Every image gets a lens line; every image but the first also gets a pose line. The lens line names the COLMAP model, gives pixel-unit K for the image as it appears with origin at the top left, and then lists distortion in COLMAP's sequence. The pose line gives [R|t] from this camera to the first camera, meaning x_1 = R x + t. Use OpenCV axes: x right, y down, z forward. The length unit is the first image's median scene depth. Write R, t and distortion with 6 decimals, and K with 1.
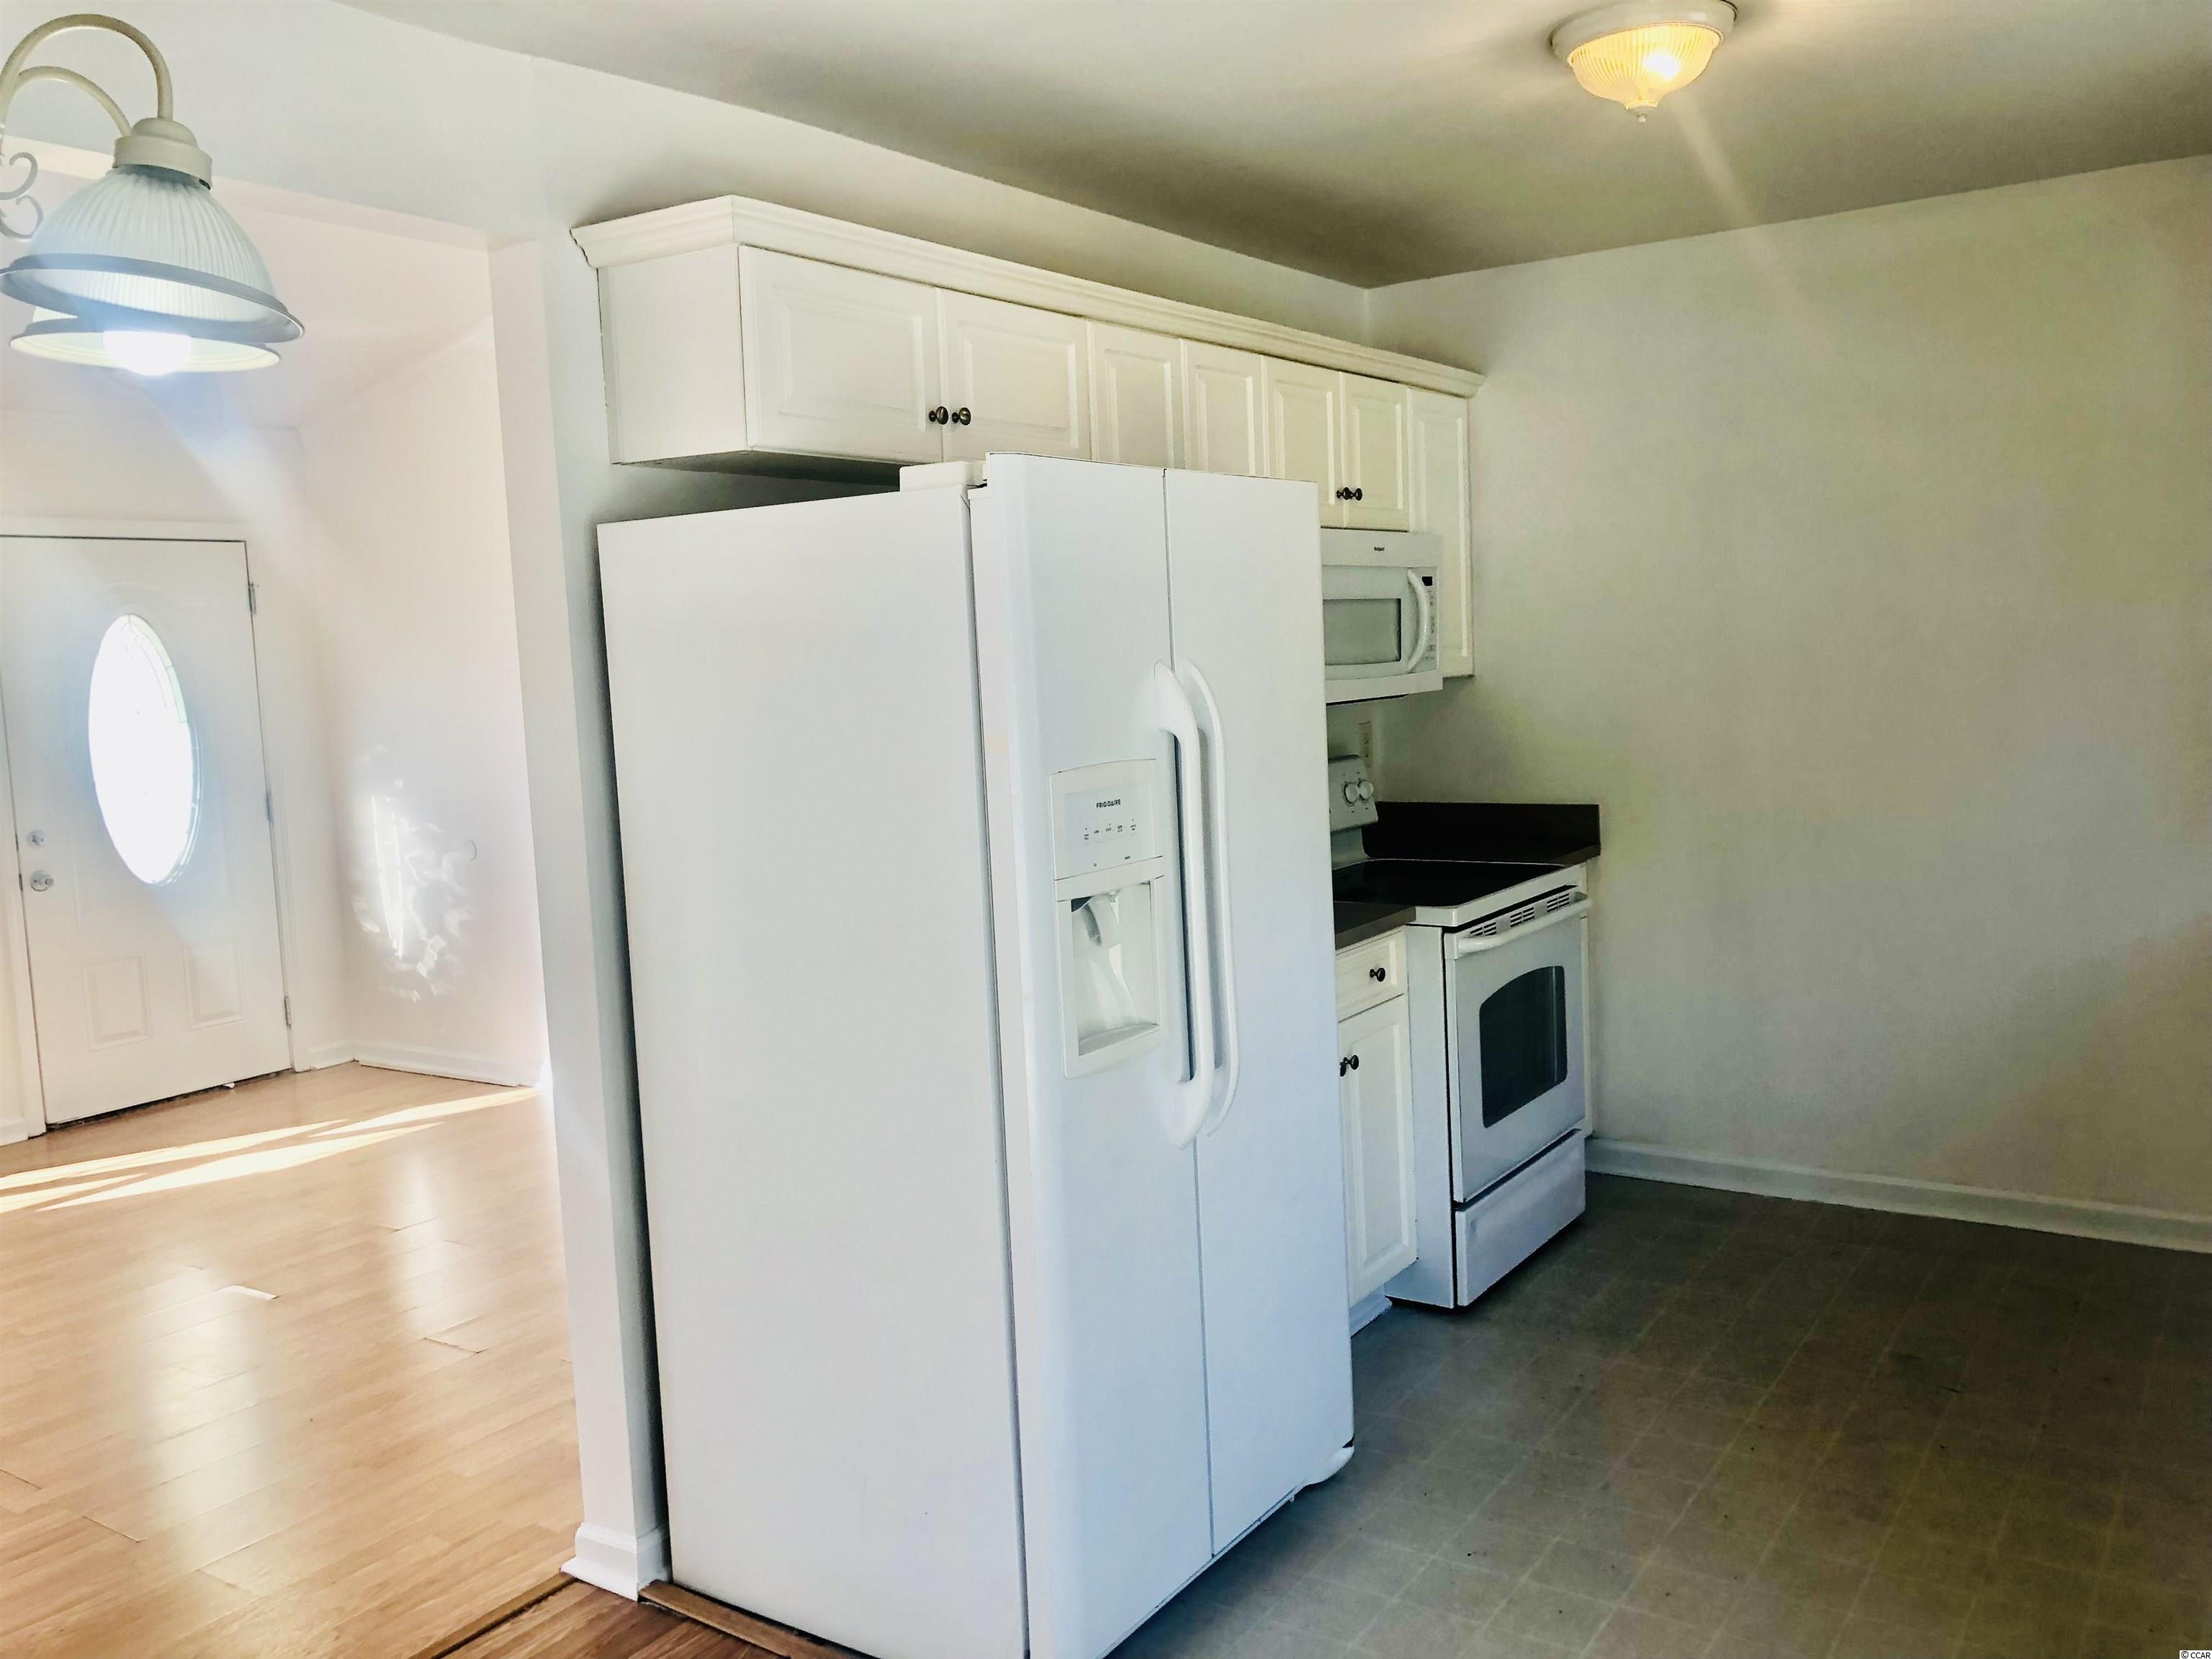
lens RADIAL K [[1823.6, 0, 1127.8], [0, 1823.6, 813.1], [0, 0, 1]] dist [0.049946, -0.021853]
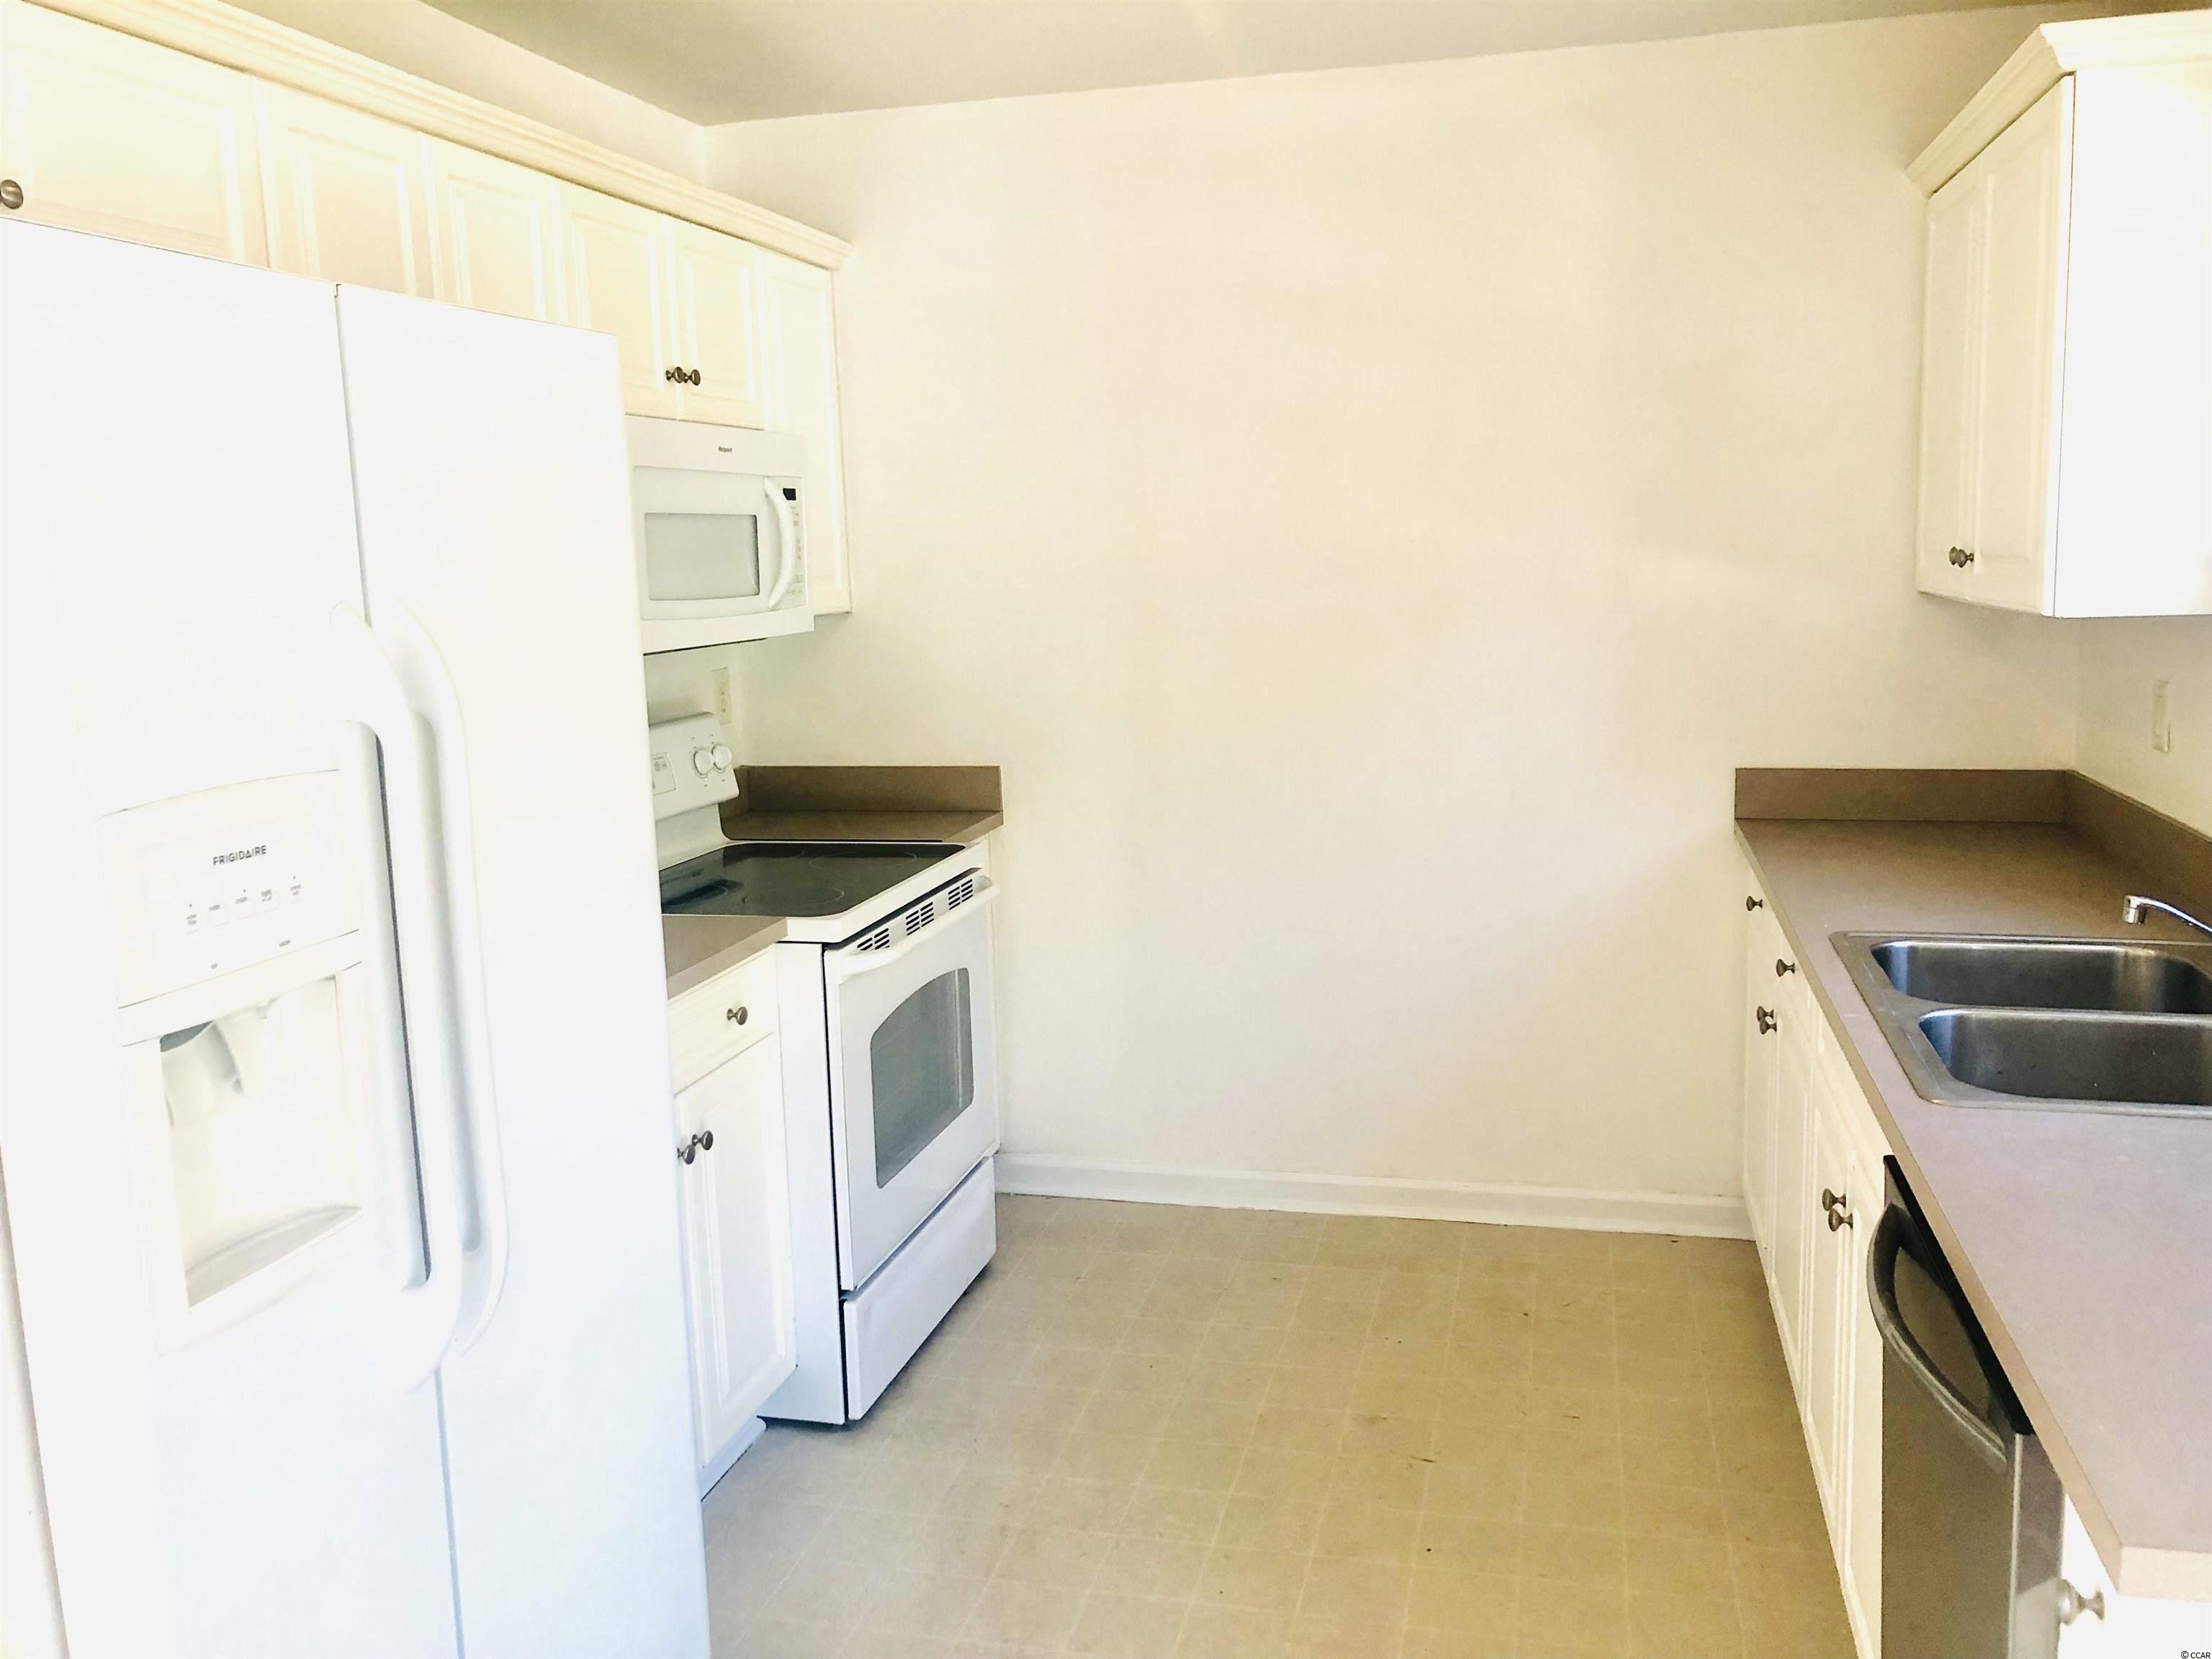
lens RADIAL K [[1823.6, 0, 1116.2], [0, 1823.6, 801.9], [0, 0, 1]] dist [0.049946, -0.021853]
pose [[0.944550, -0.031624, 0.326840, 0.038185], [0.019907, 0.999036, 0.039132, -0.024550], [-0.327763, -0.030456, 0.944269, 0.224378]]
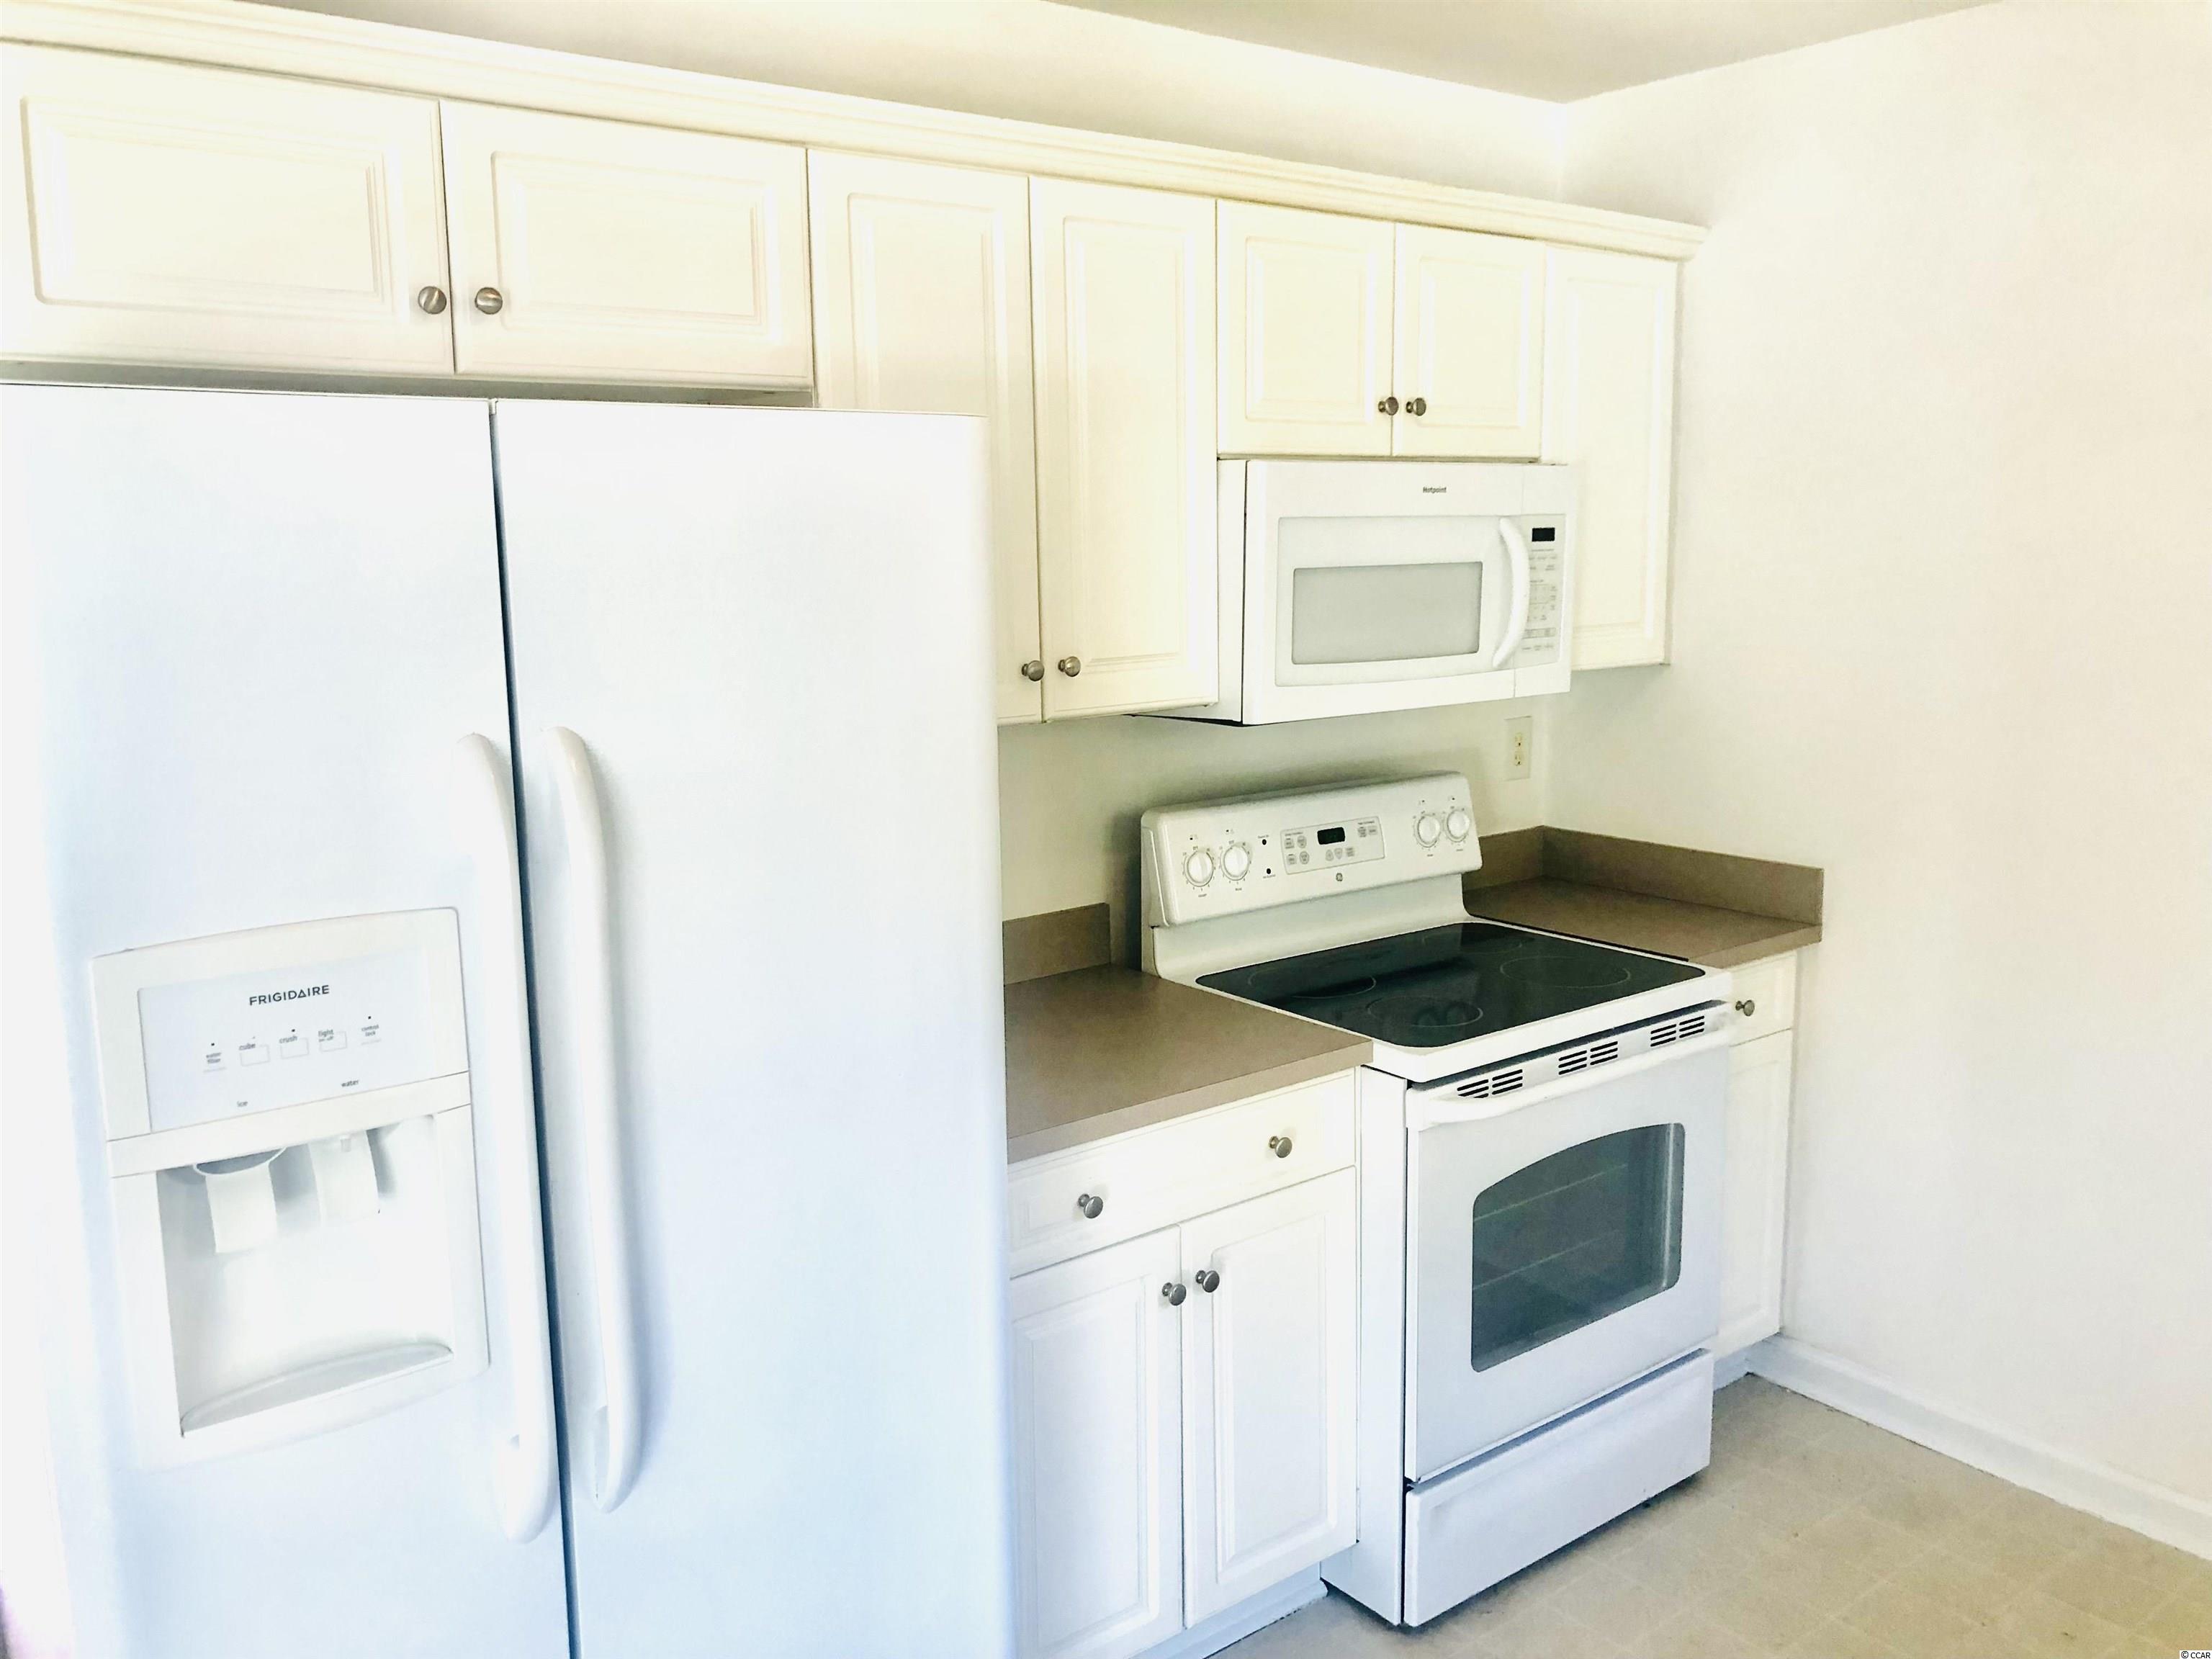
lens RADIAL K [[1823.6, 0, 1110.0], [0, 1823.6, 822.7], [0, 0, 1]] dist [0.049946, -0.021853]
pose [[0.952348, 0.083122, -0.293470, 0.248633], [-0.061011, 0.994619, 0.083725, -0.076568], [0.298850, -0.061830, 0.952295, 0.331689]]
